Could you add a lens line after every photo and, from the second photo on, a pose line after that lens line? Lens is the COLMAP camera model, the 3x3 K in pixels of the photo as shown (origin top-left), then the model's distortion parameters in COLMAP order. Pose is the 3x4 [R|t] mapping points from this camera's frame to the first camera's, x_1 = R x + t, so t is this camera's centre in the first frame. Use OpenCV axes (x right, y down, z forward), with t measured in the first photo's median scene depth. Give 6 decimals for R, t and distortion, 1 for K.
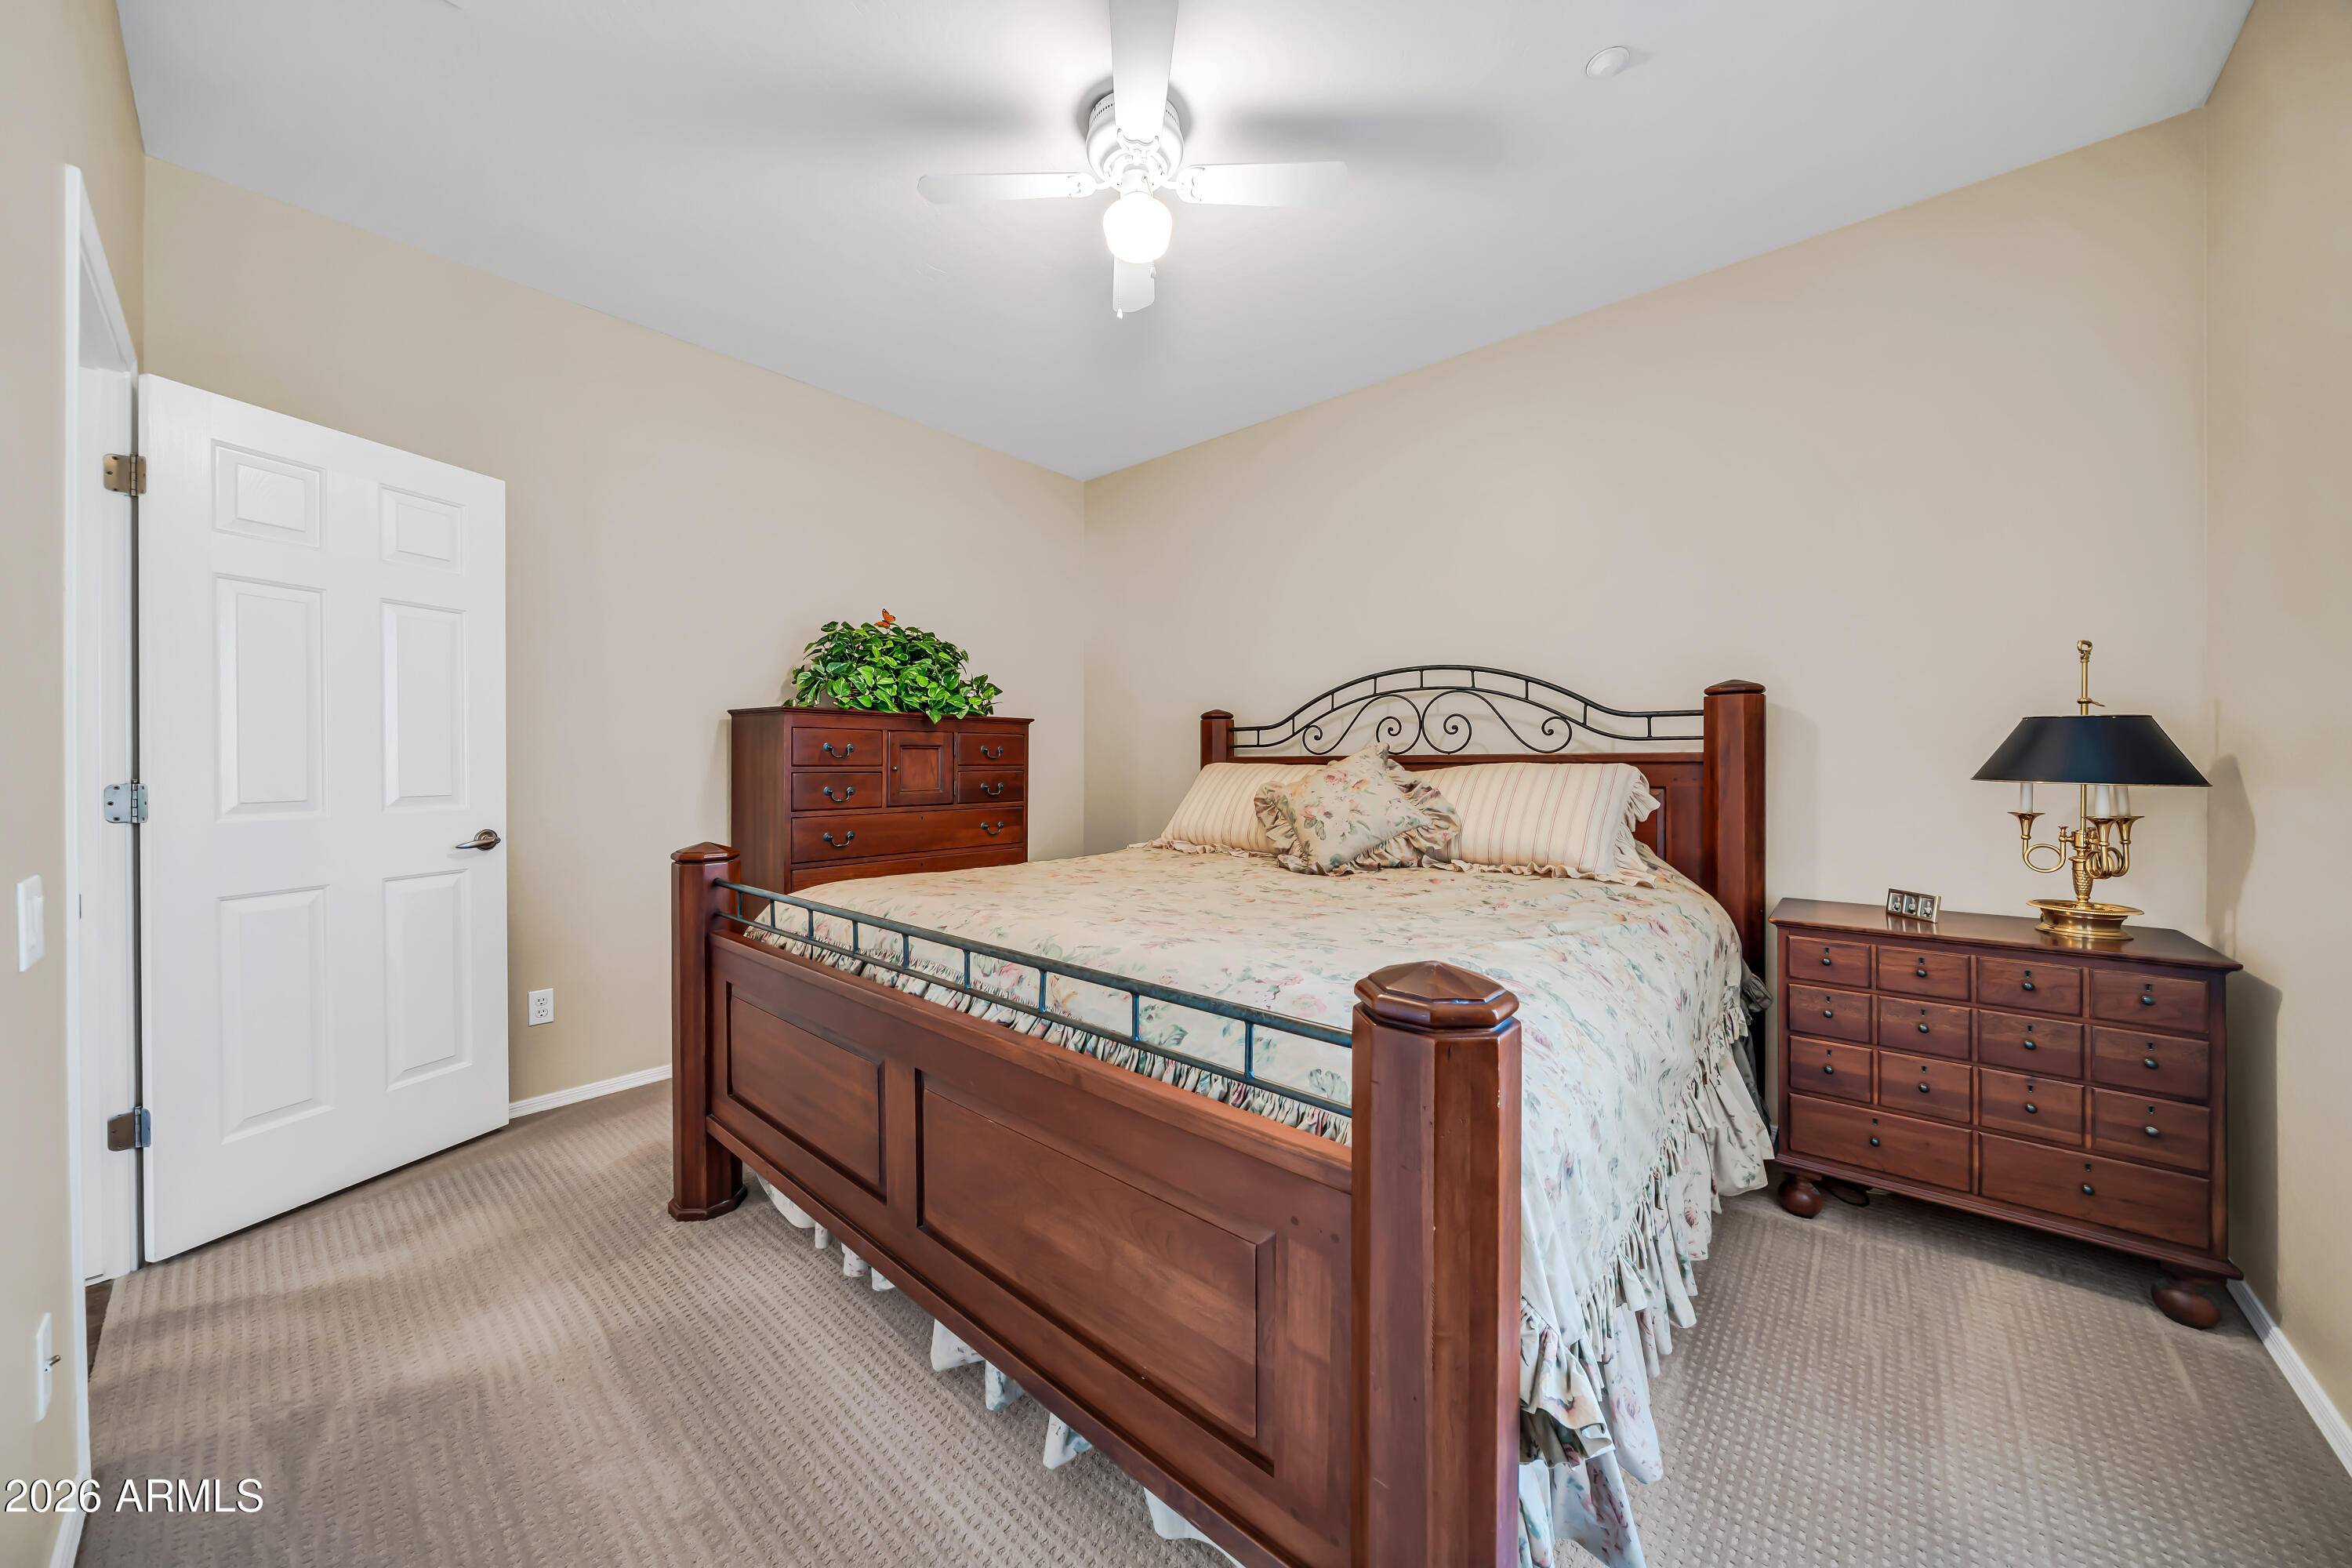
lens RADIAL K [[800.1, 0, 1166.3], [0, 800.1, 771.5], [0, 0, 1]] dist [-0.000007, -0.000007]
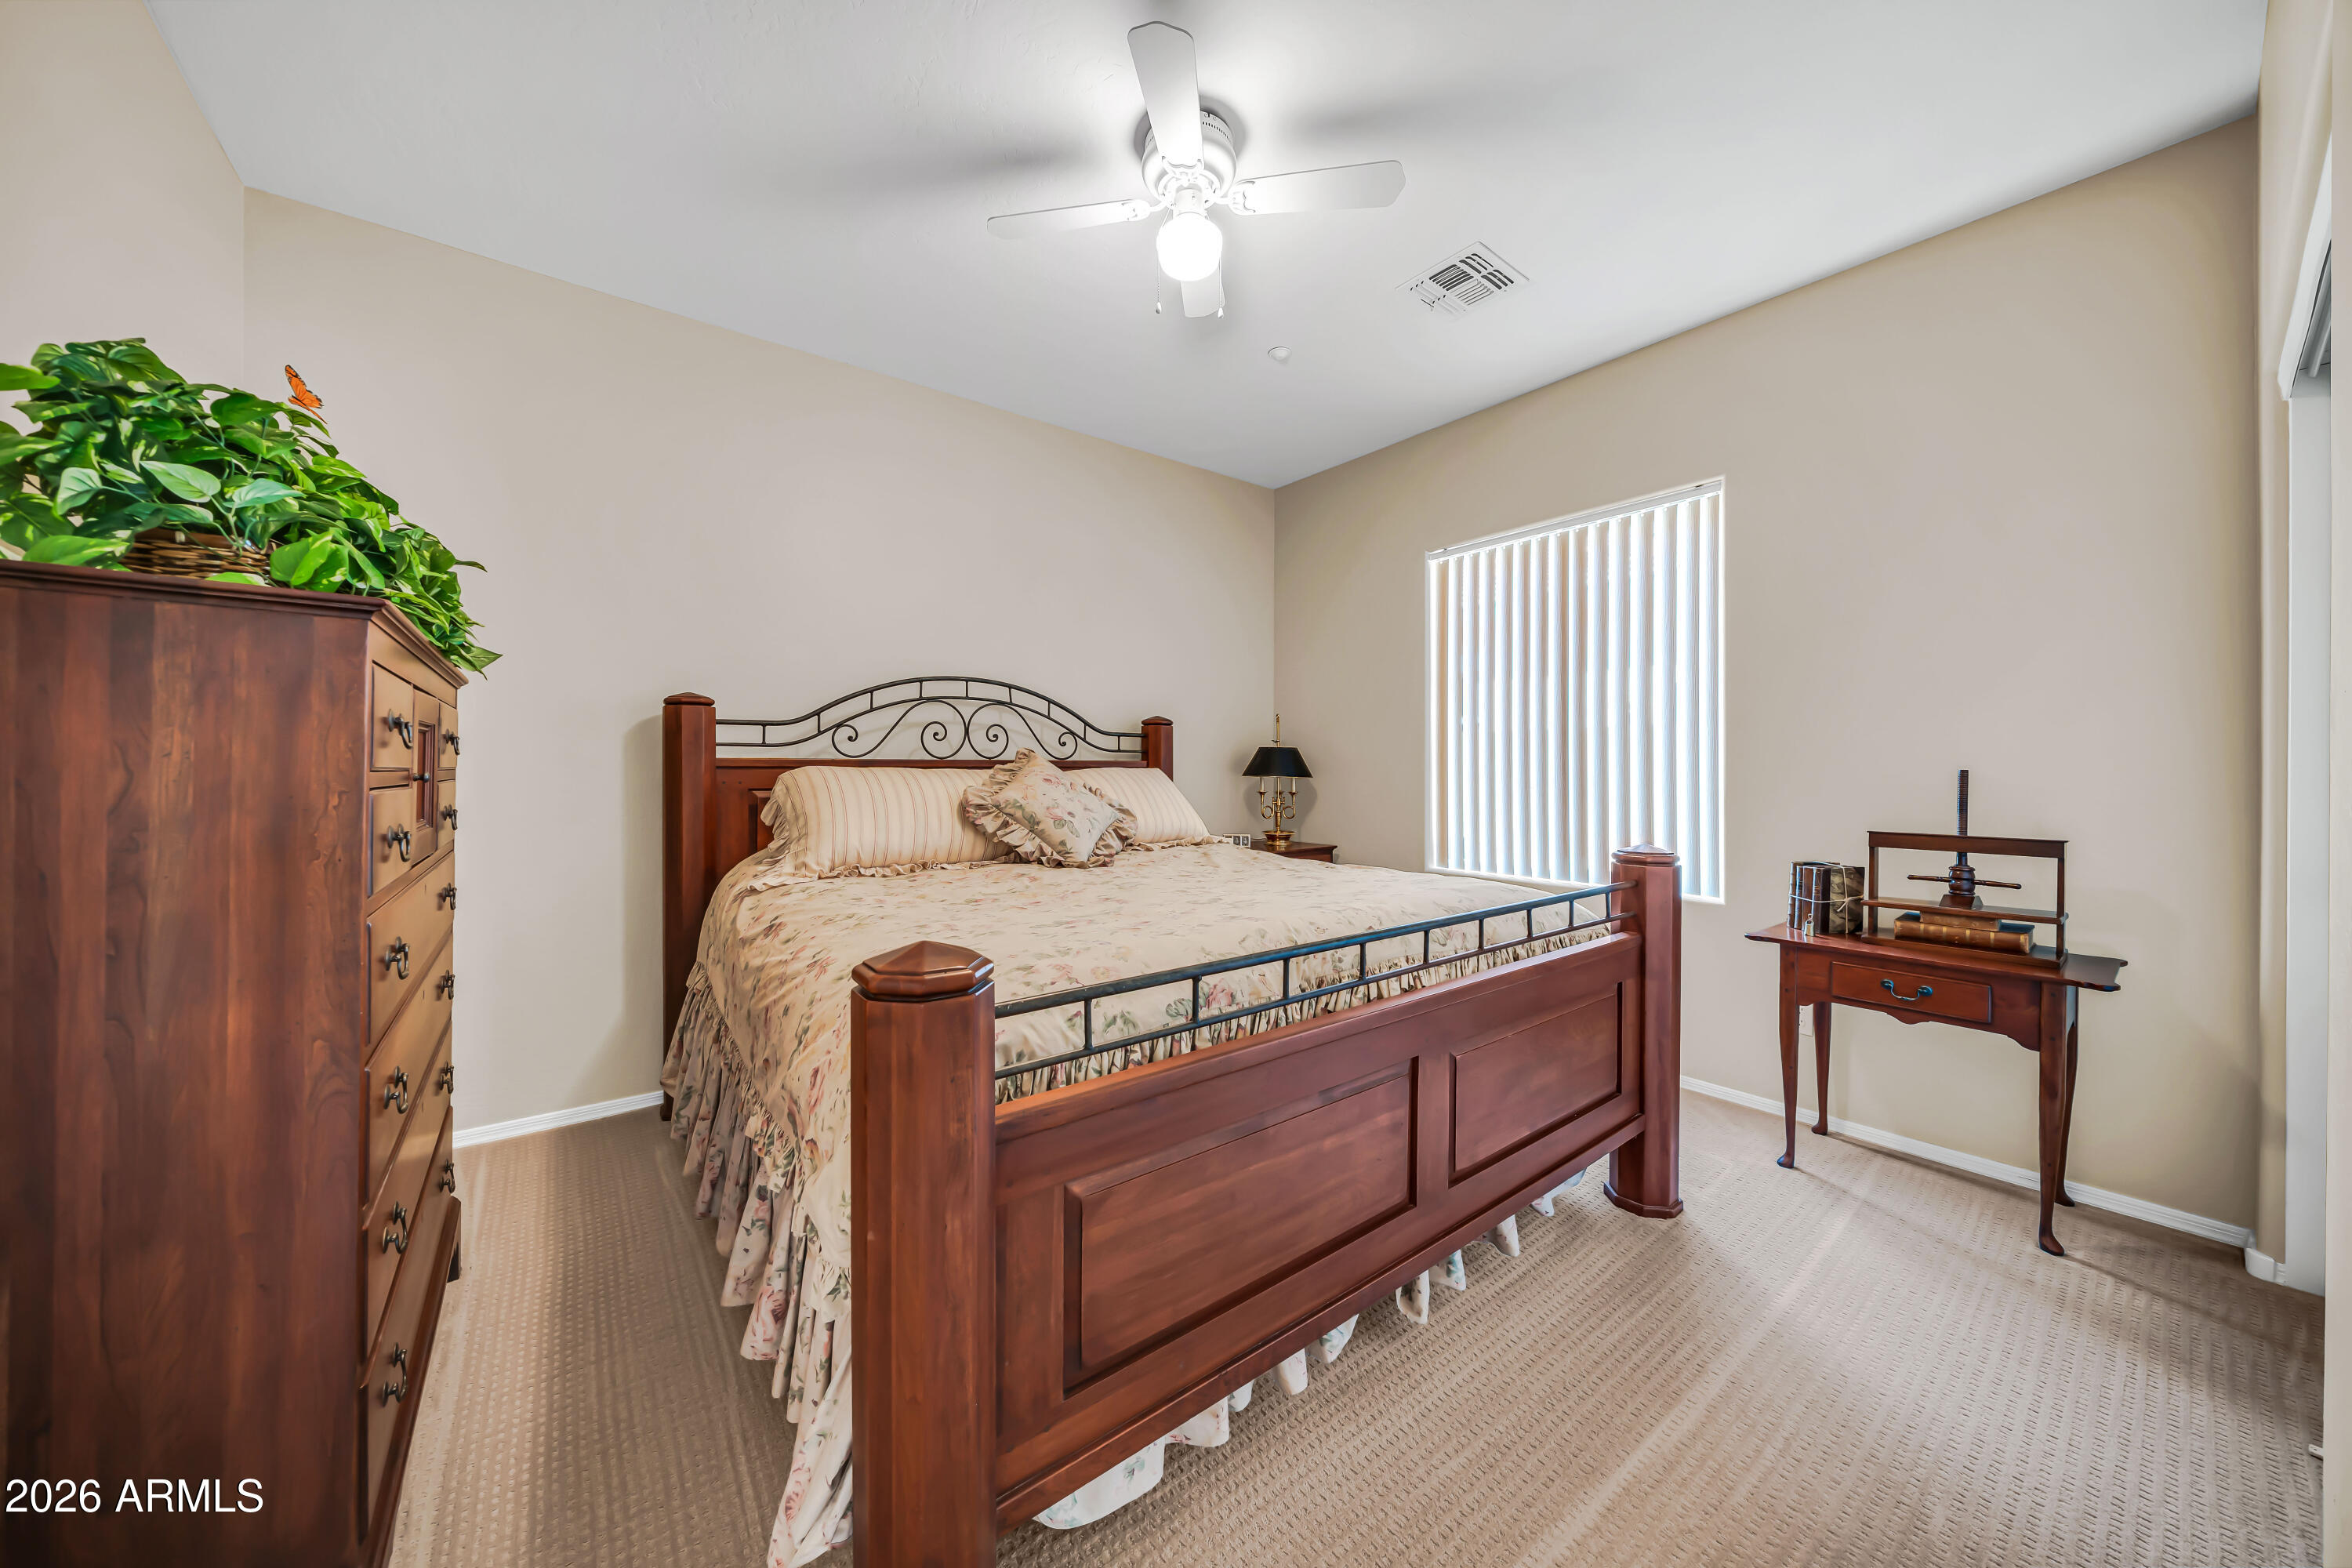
lens RADIAL K [[800.1, 0, 1184.4], [0, 800.1, 770.7], [0, 0, 1]] dist [-0.000007, -0.000007]
pose [[0.176241, -0.000812, 0.984347, -0.742712], [0.010239, 0.999947, -0.001008, -0.002626], [-0.984294, 0.010256, 0.176240, 0.571708]]
